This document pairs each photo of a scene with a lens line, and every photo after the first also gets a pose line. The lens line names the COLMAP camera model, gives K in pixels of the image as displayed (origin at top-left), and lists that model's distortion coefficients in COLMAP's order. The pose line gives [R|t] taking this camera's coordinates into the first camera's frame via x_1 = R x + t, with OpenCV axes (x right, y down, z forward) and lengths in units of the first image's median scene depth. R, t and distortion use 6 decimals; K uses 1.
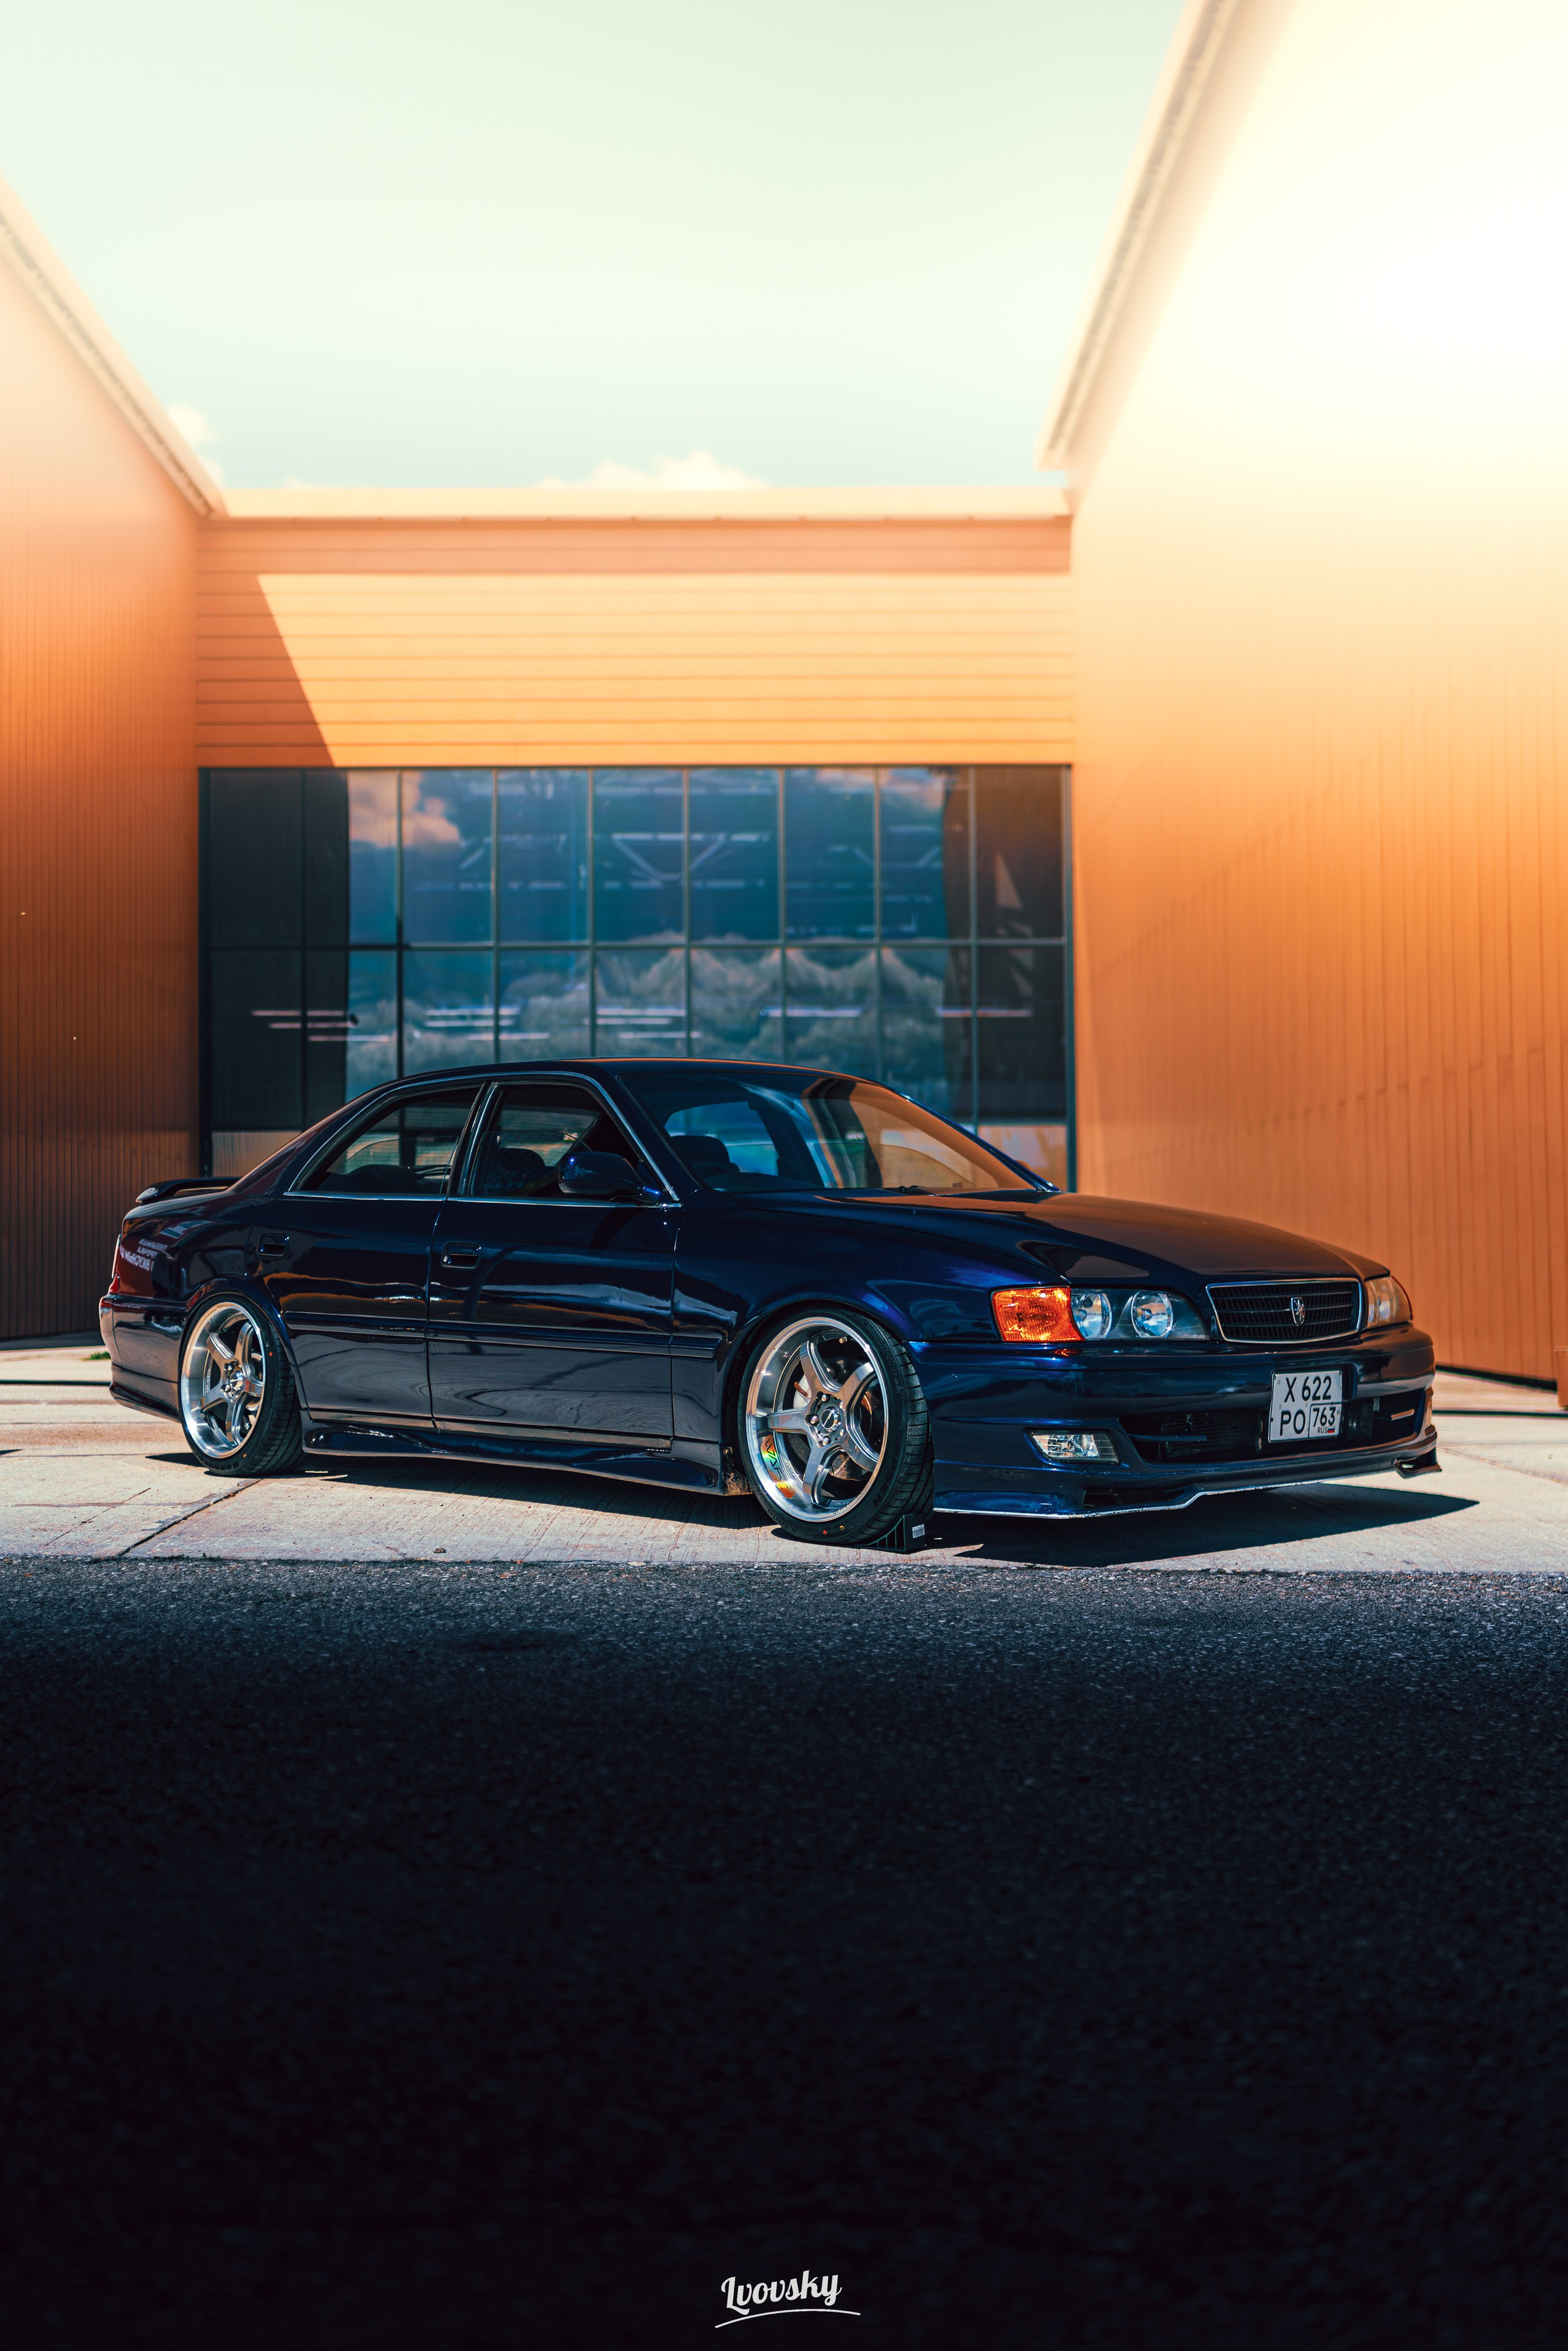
lens RADIAL K [[2565.4, 0, 787.1], [0, 2565.4, 1194.6], [0, 0, 1]] dist [-0.000396, 0.000000]
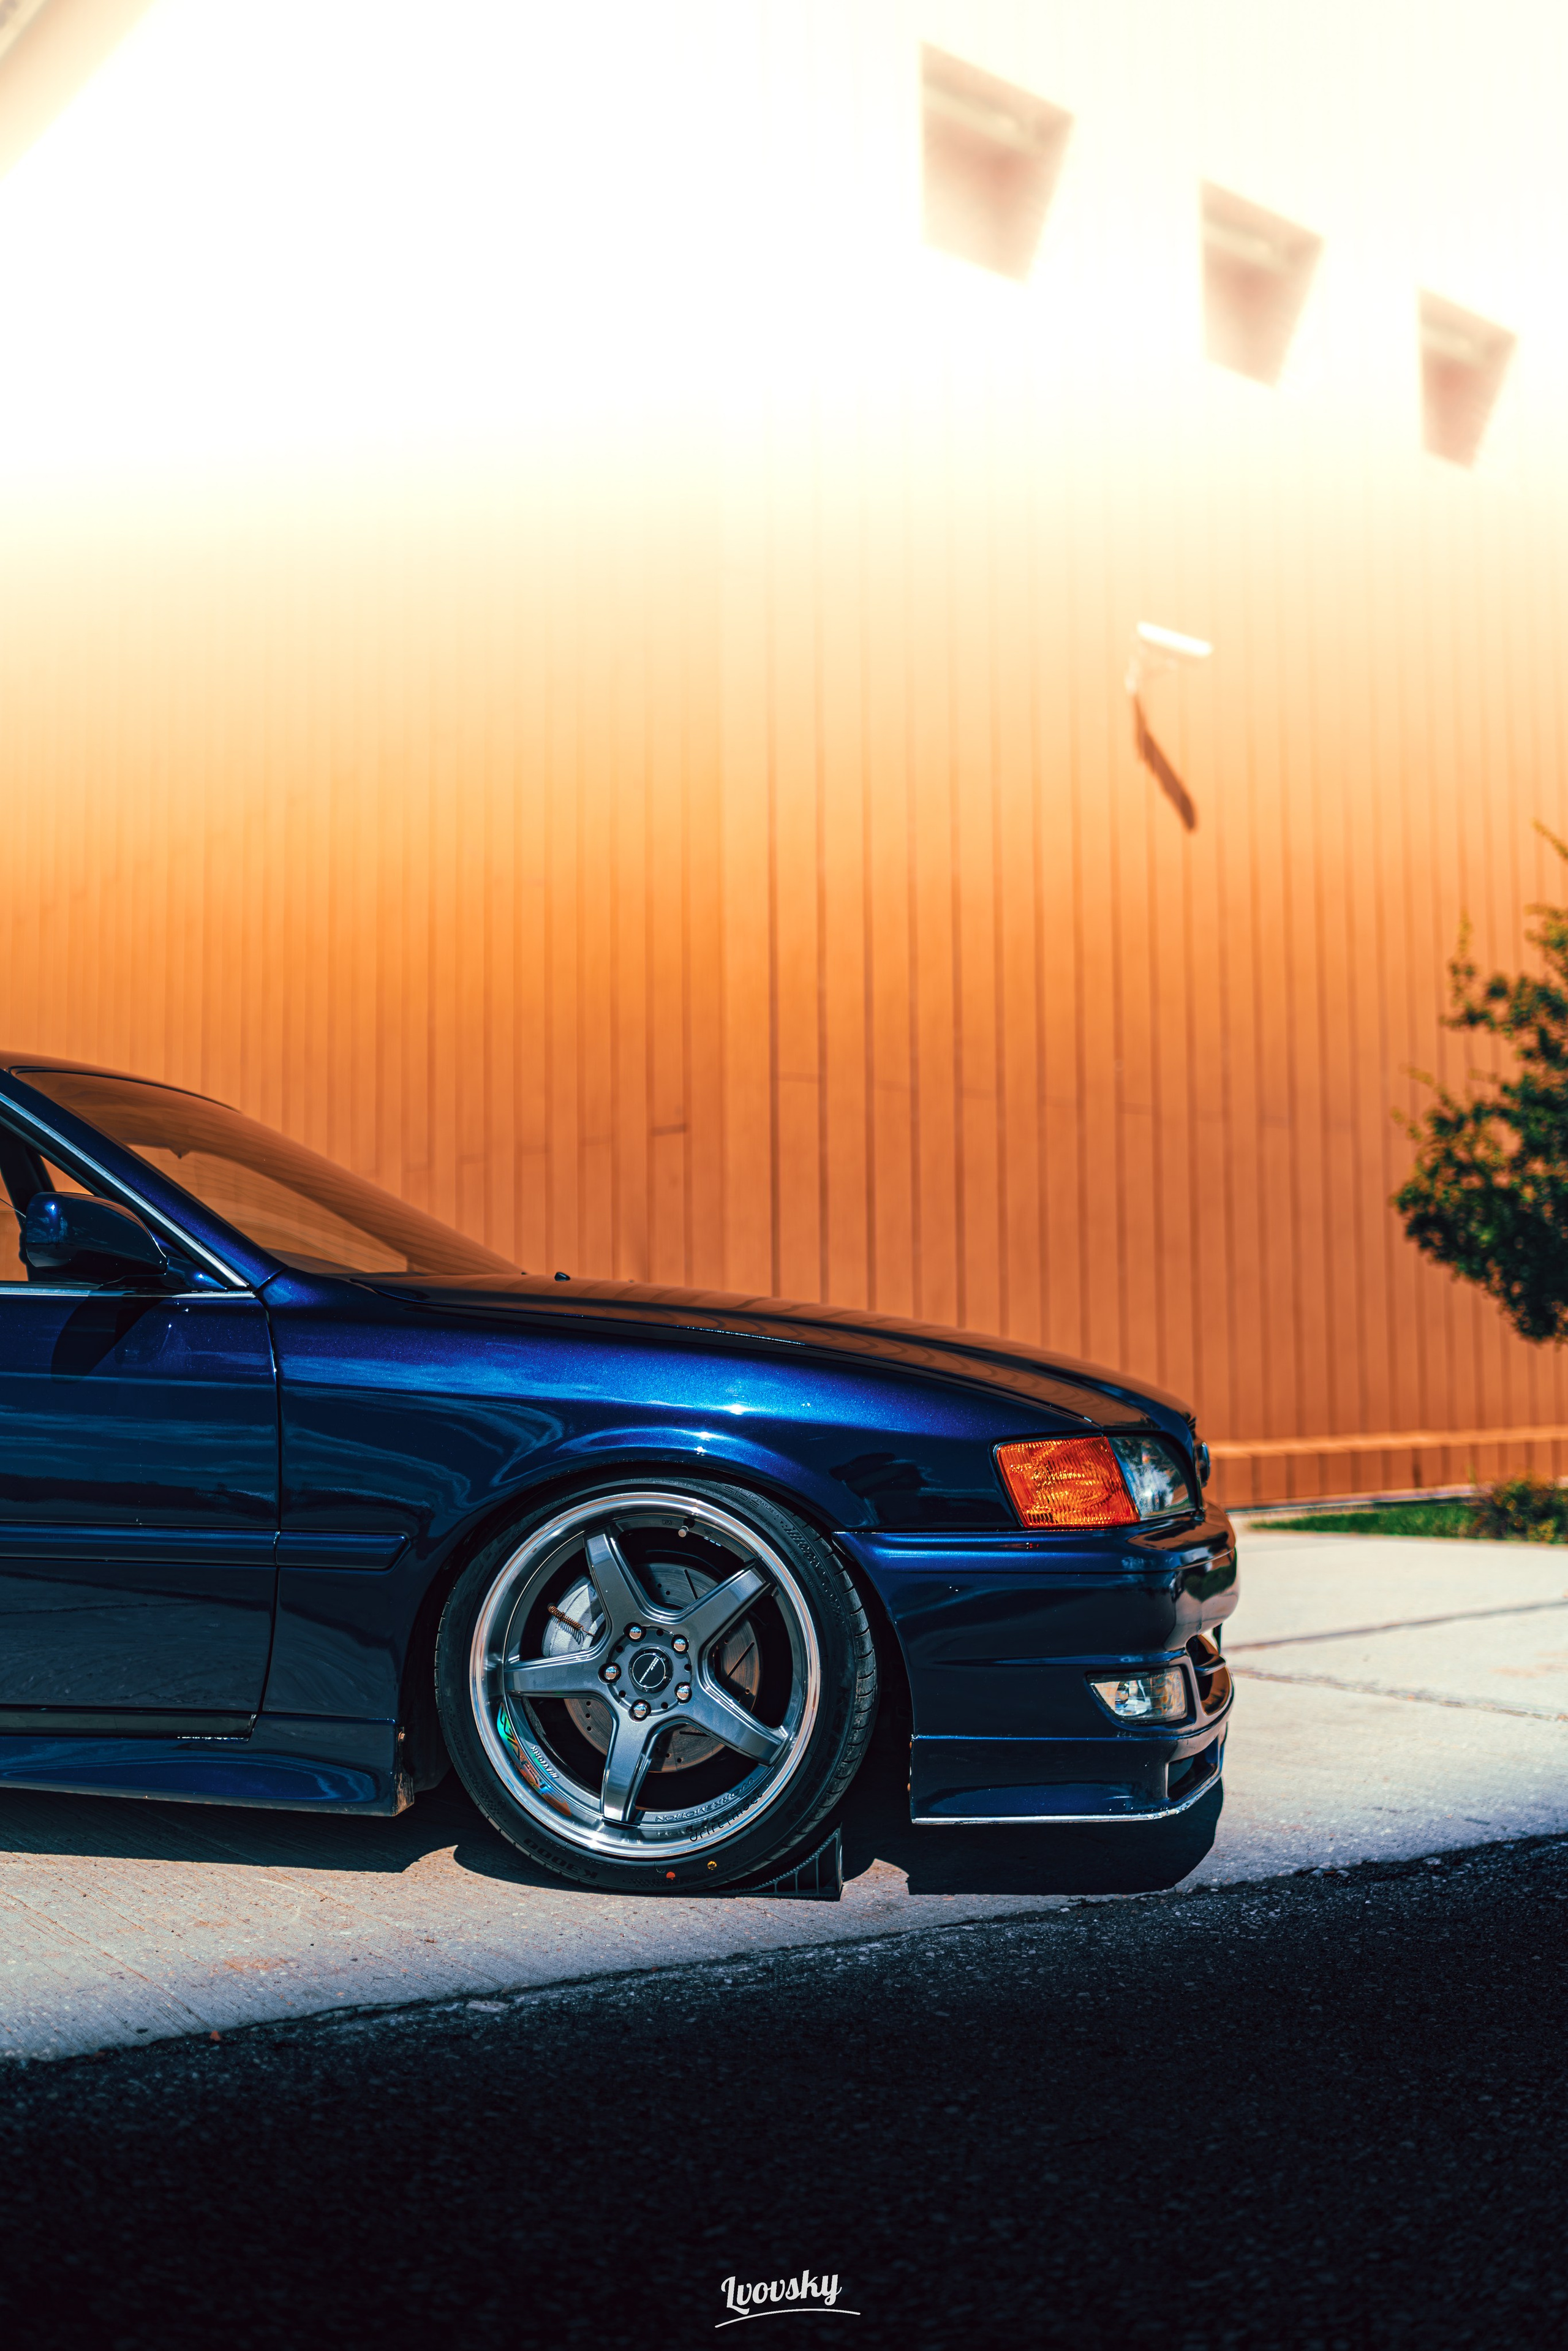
lens RADIAL K [[2220.4, 0, 780.3], [0, 2220.4, 1162.8], [0, 0, 1]] dist [-0.007033, 0.000000]
pose [[0.784251, 0.057172, 0.617804, -0.210525], [-0.014390, 0.997154, -0.074009, 0.007748], [-0.620277, 0.049151, 0.782841, 0.446898]]
